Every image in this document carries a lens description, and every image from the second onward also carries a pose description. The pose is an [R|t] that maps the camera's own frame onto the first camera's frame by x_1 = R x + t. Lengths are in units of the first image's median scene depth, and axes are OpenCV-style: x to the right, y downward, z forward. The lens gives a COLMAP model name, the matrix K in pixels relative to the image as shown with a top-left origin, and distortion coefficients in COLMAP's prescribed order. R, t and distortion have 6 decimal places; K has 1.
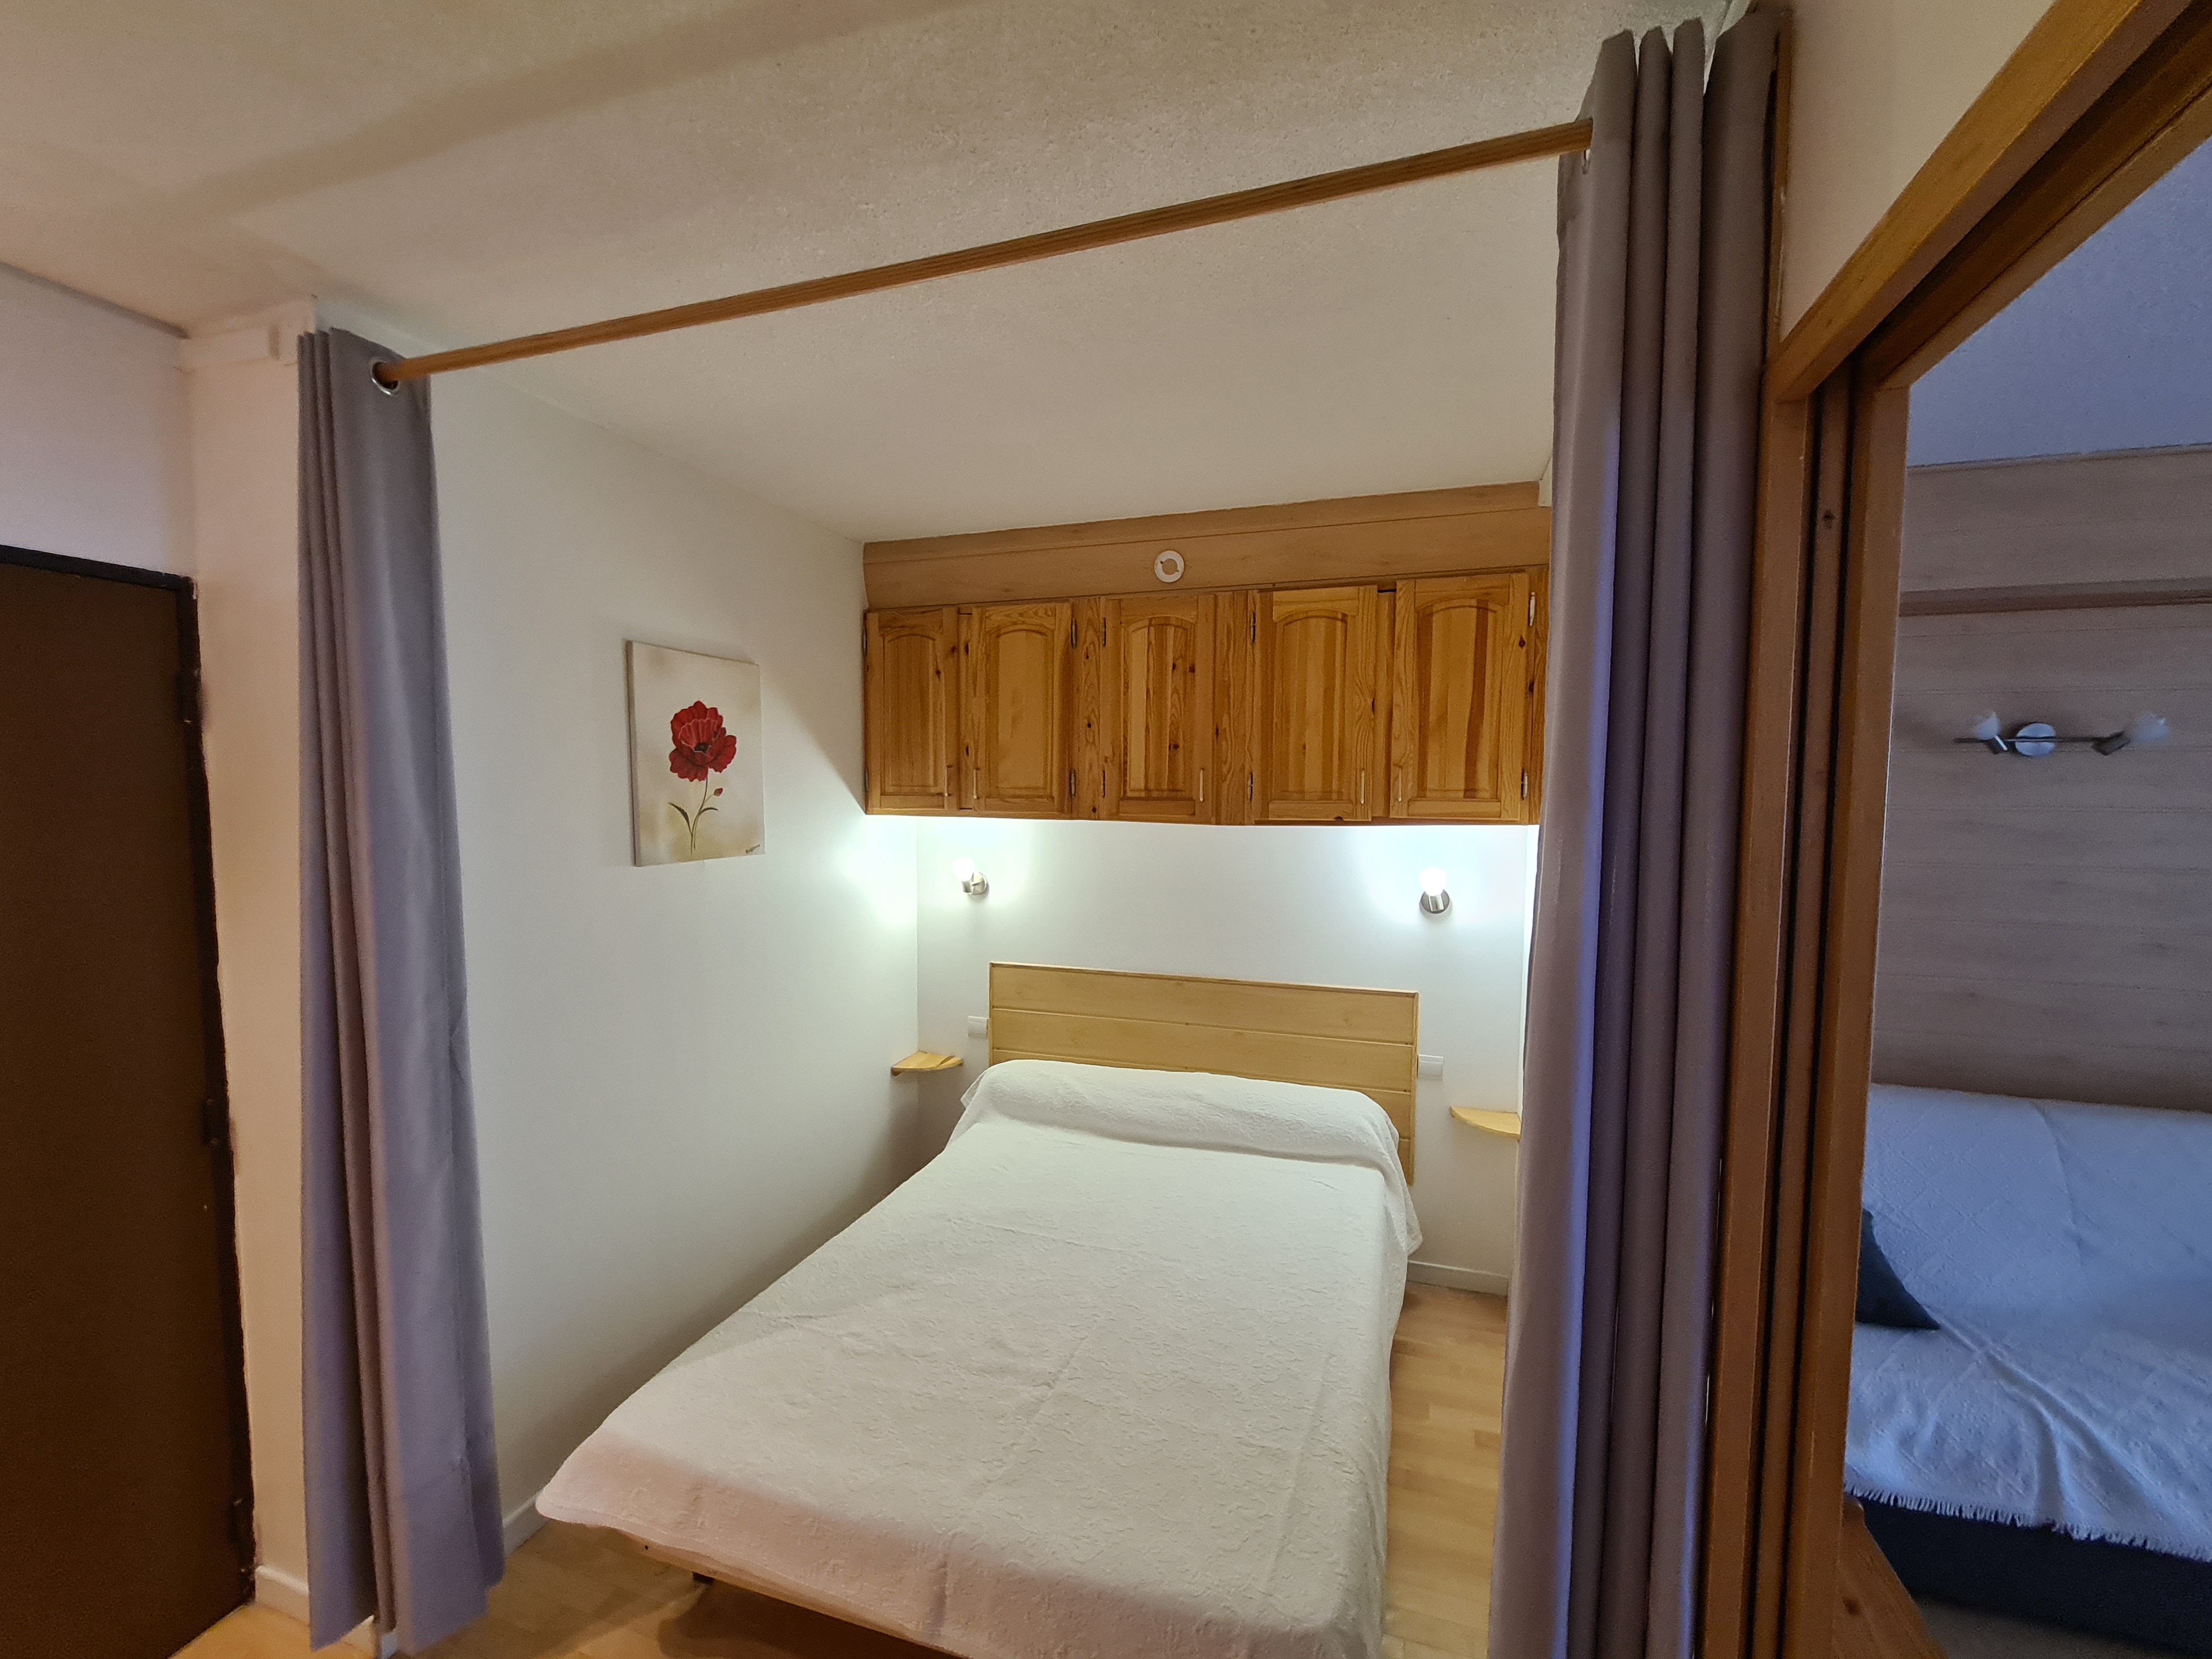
lens RADIAL K [[907.1, 0, 1109.1], [0, 907.1, 839.7], [0, 0, 1]] dist [0.000065, -0.003215]
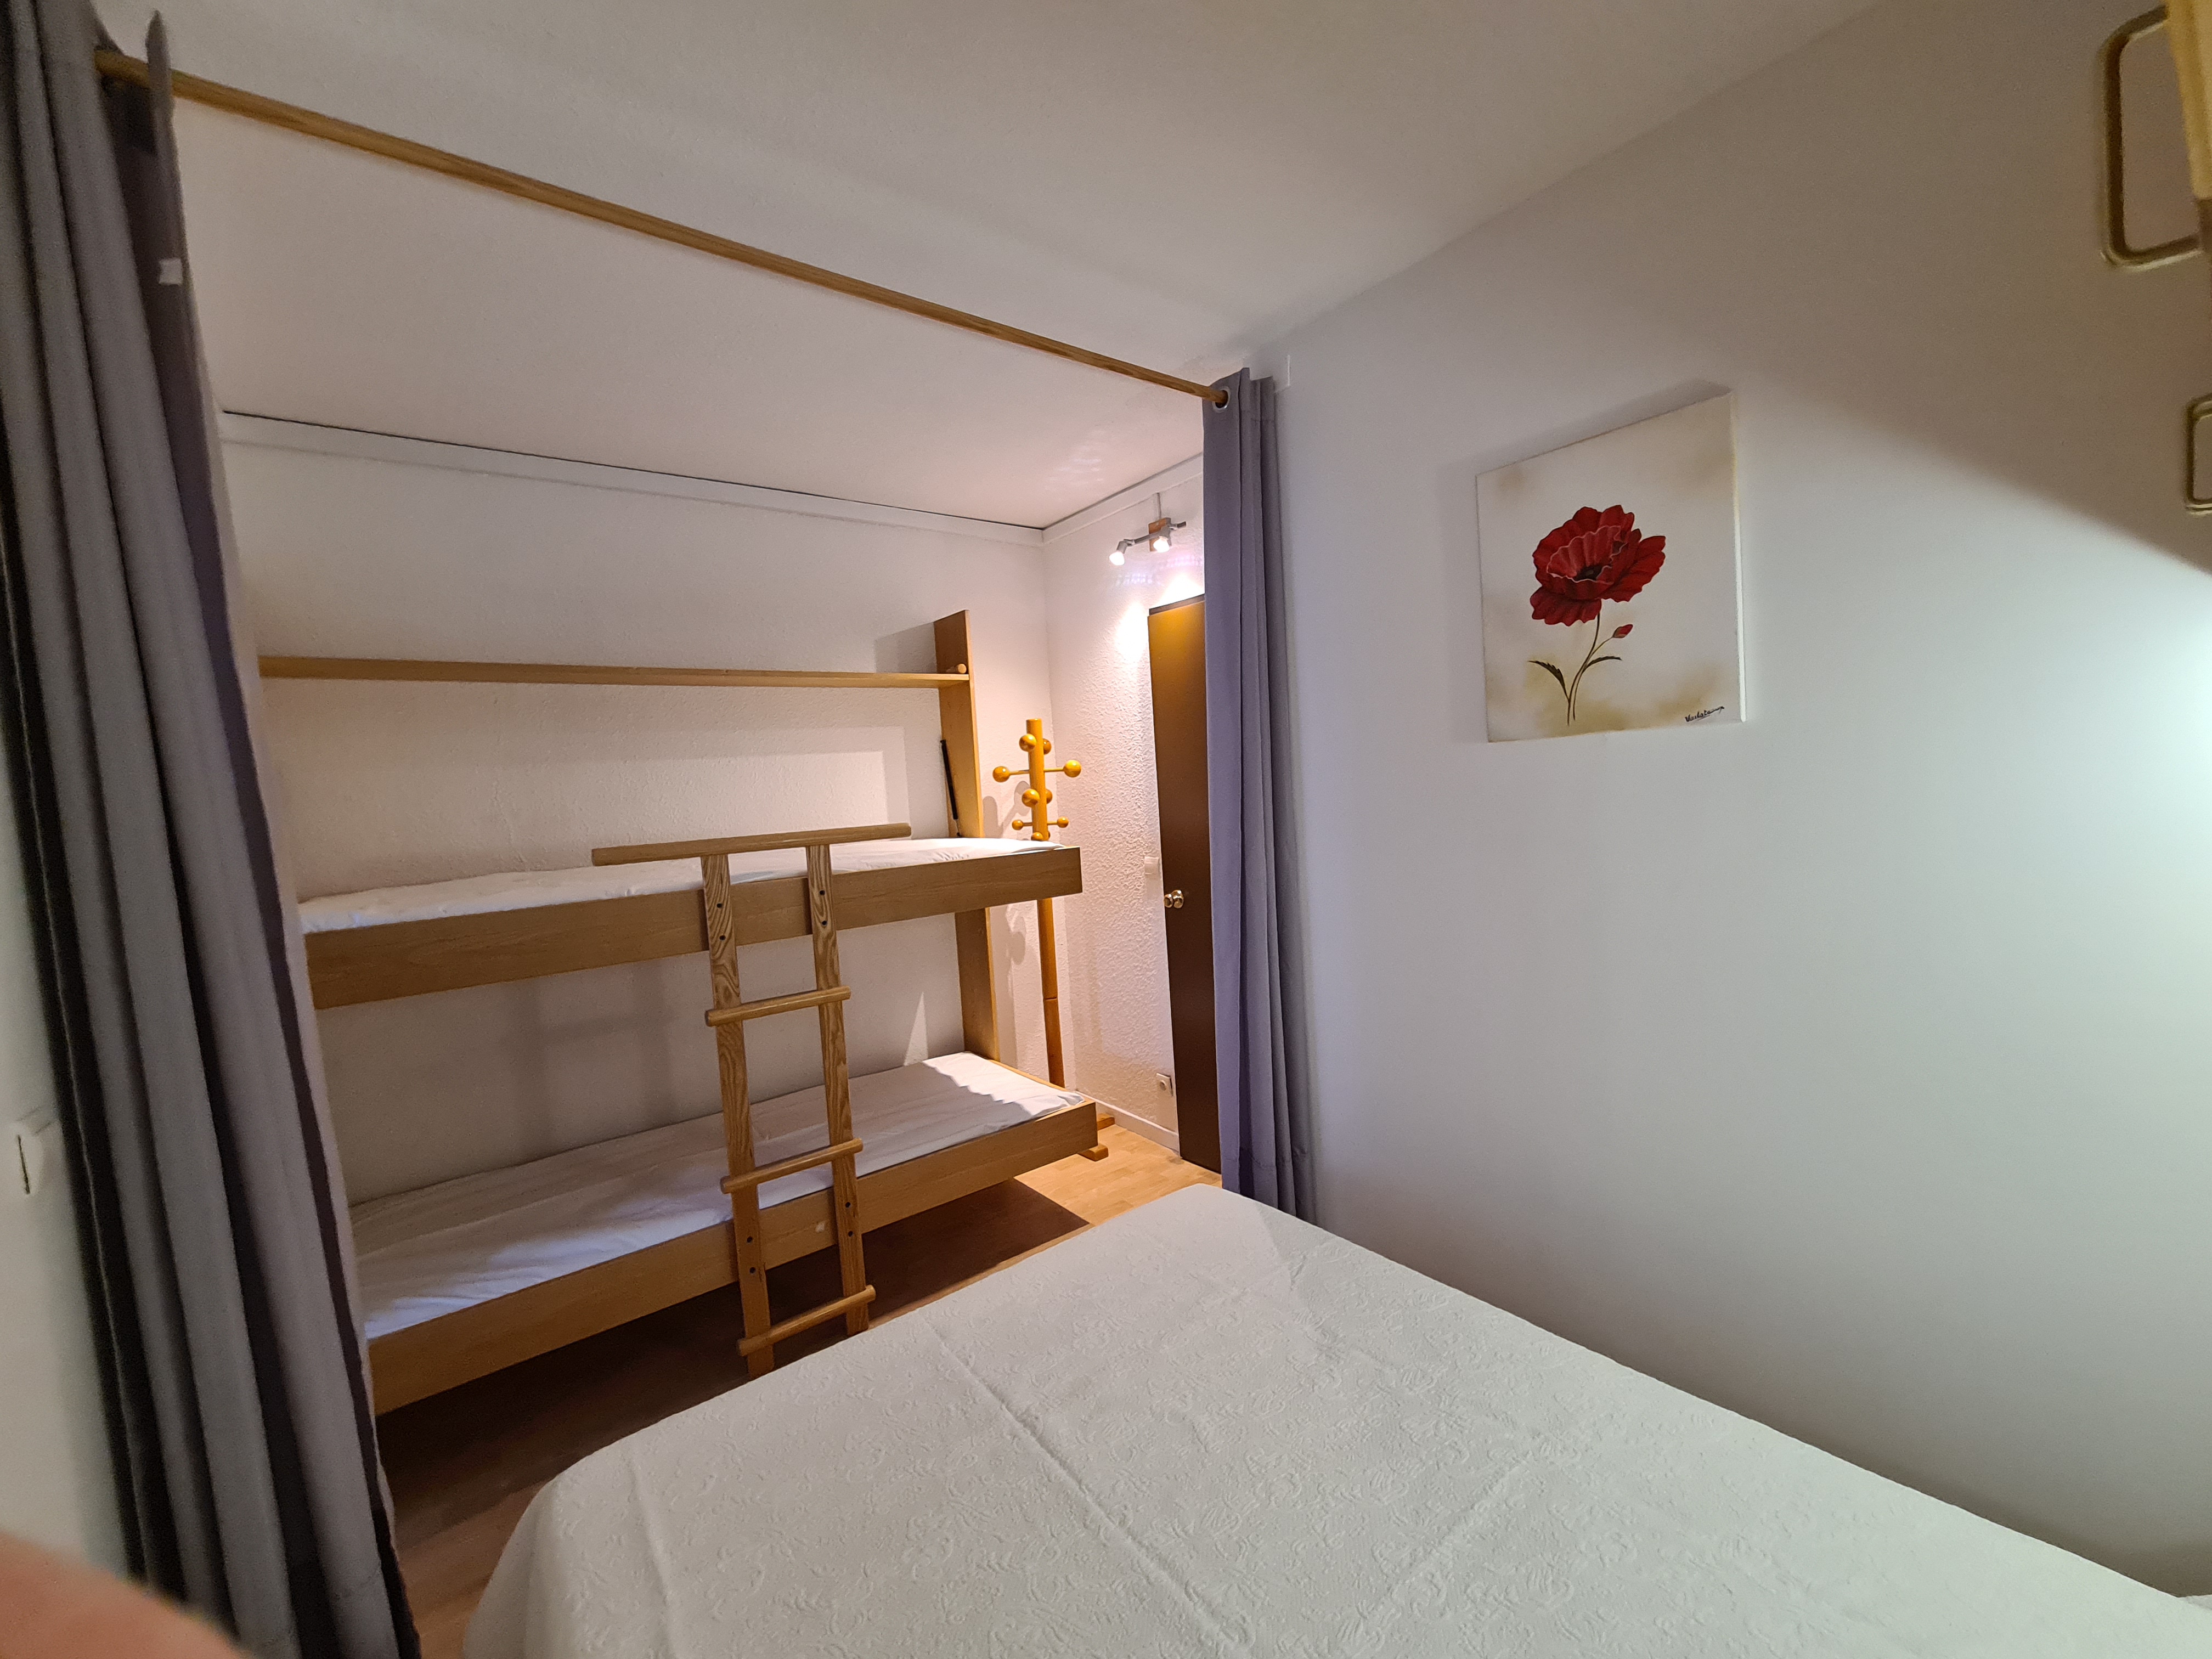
lens RADIAL K [[907.1, 0, 1107.9], [0, 907.1, 846.0], [0, 0, 1]] dist [0.000065, -0.003215]
pose [[-0.546924, 0.093854, -0.831905, 0.361849], [0.019253, 0.994843, 0.099579, 0.031937], [0.836961, 0.038445, -0.545910, 1.077059]]
